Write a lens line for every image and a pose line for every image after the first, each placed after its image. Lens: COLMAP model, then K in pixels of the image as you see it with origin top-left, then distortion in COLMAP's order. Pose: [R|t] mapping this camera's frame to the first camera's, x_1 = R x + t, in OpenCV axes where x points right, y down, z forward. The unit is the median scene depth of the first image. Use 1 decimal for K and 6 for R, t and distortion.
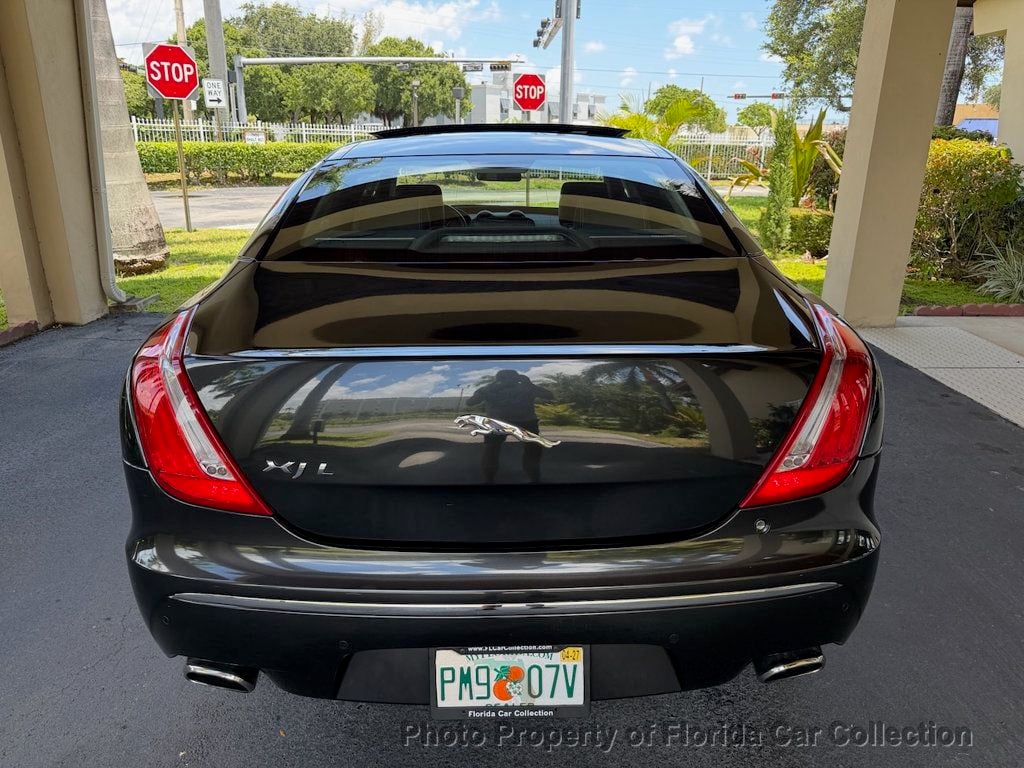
lens RADIAL K [[715.1, 0, 517.9], [0, 715.1, 383.3], [0, 0, 1]] dist [-0.006342, -0.002103]
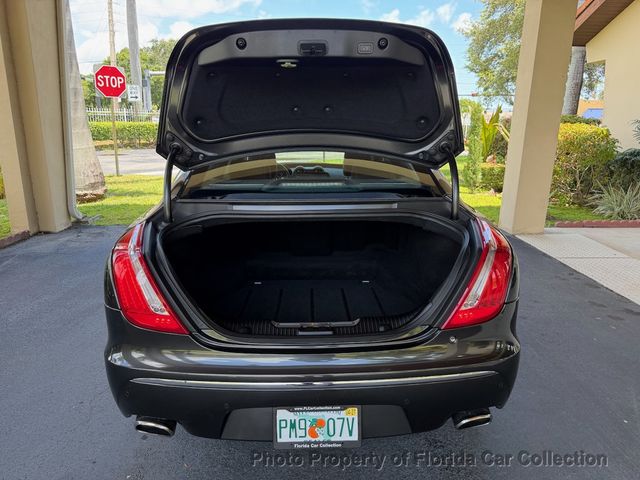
lens RADIAL K [[445.4, 0, 321.3], [0, 445.4, 238.6], [0, 0, 1]] dist [0.007276, -0.002891]
pose [[0.999961, -0.000012, 0.008871, -0.008610], [0.000627, 0.997594, -0.069329, 0.013741], [-0.008849, 0.069332, 0.997554, -0.127207]]
